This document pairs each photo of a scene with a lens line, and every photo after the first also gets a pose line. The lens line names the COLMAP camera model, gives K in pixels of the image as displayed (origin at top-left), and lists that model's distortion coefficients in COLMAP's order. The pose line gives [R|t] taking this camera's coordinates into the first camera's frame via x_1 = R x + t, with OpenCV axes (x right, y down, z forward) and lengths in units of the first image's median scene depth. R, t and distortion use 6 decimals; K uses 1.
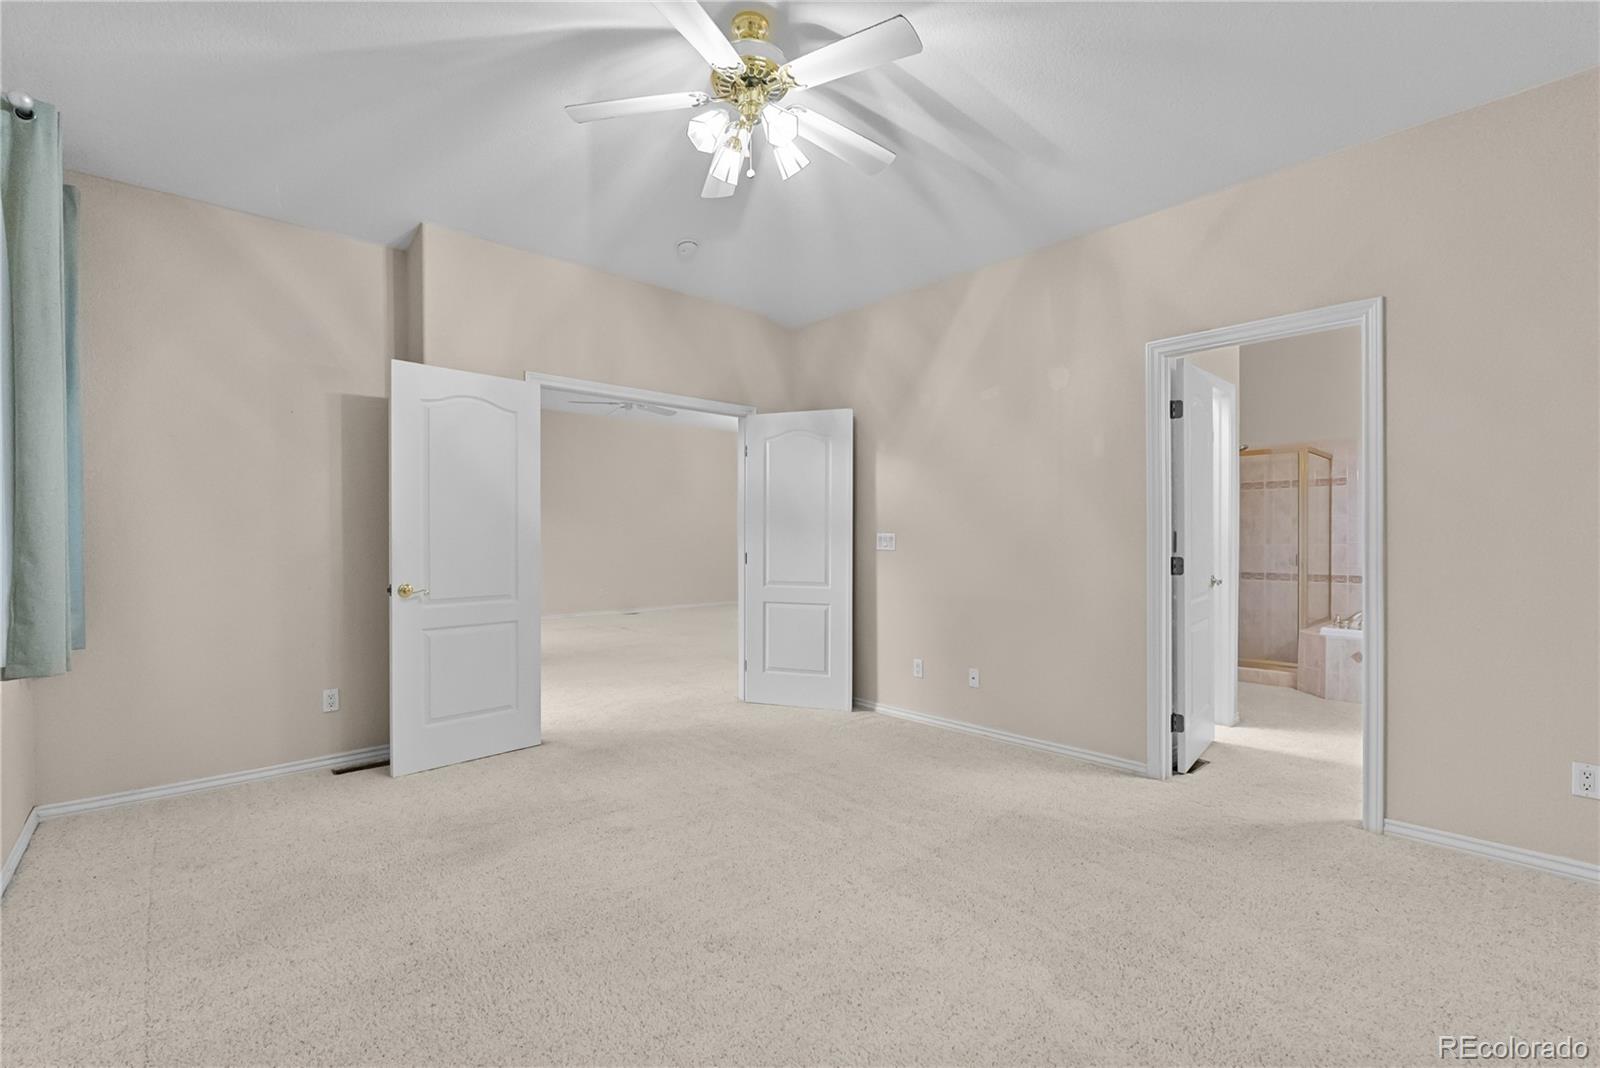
lens RADIAL K [[710.0, 0, 802.6], [0, 710.0, 530.3], [0, 0, 1]] dist [-0.003372, 0.000358]
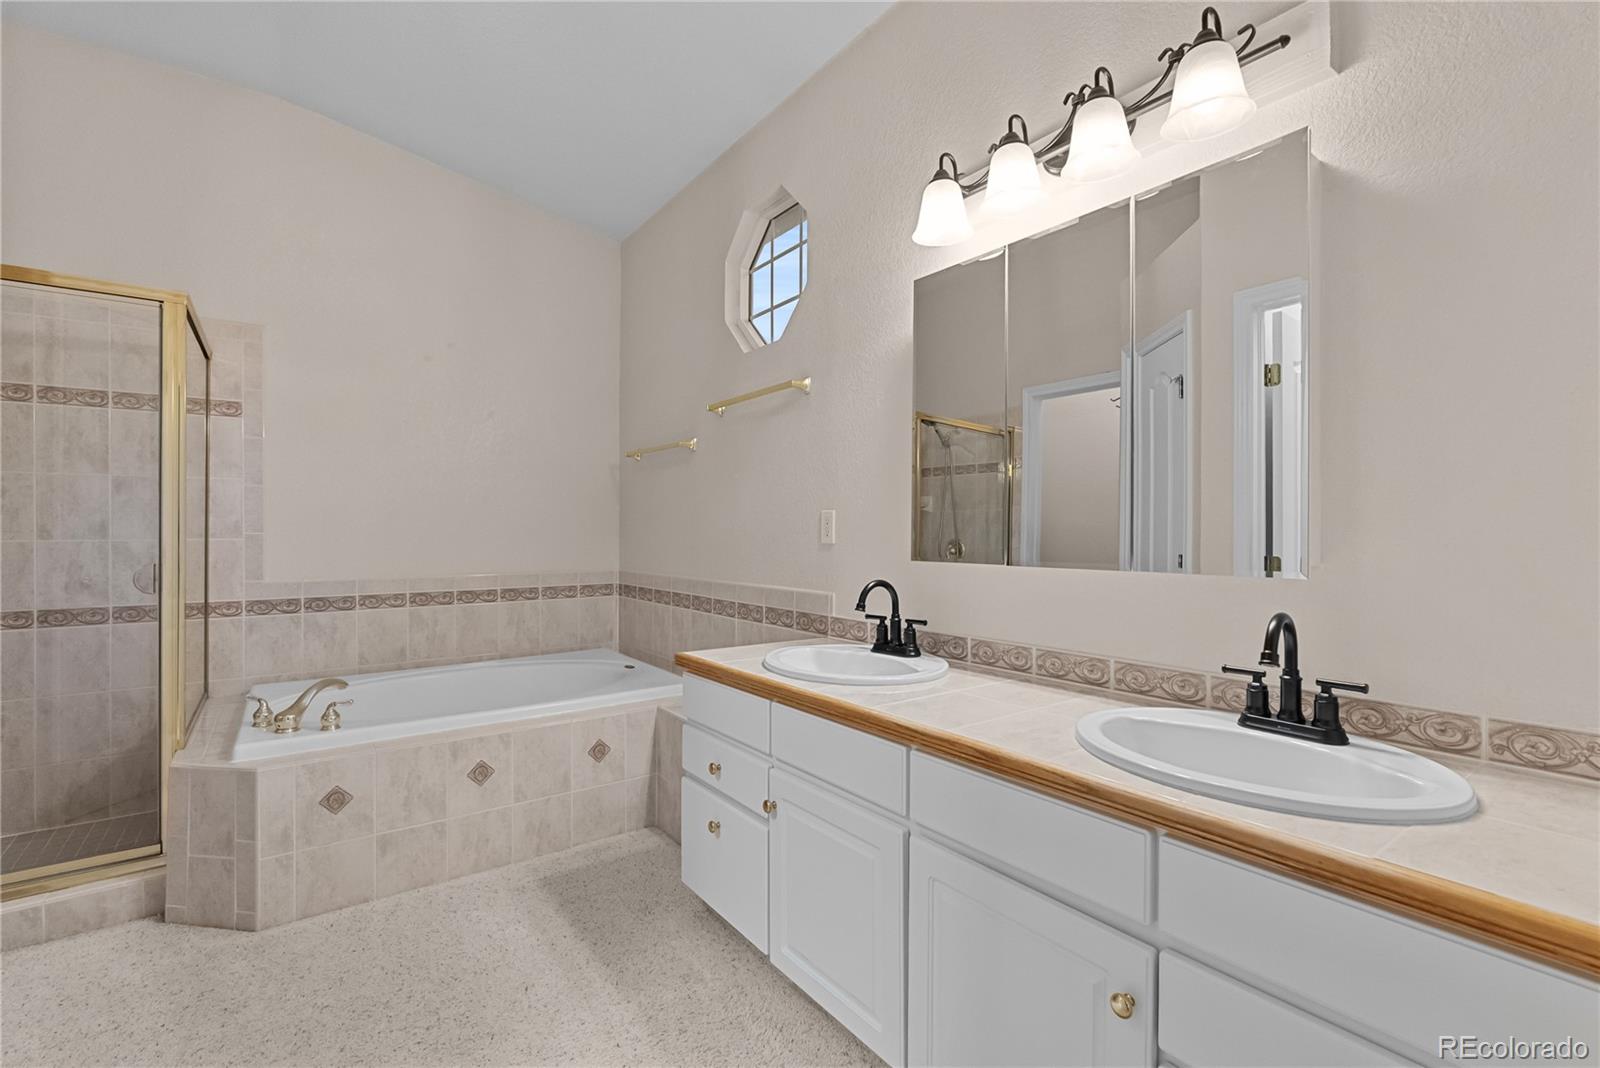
lens RADIAL K [[710.0, 0, 802.2], [0, 710.0, 535.9], [0, 0, 1]] dist [-0.003372, 0.000358]
pose [[0.110276, 0.000155, 0.993901, 0.320516], [-0.017850, 0.999839, 0.001824, 0.010614], [-0.993741, -0.017942, 0.110261, 0.556463]]
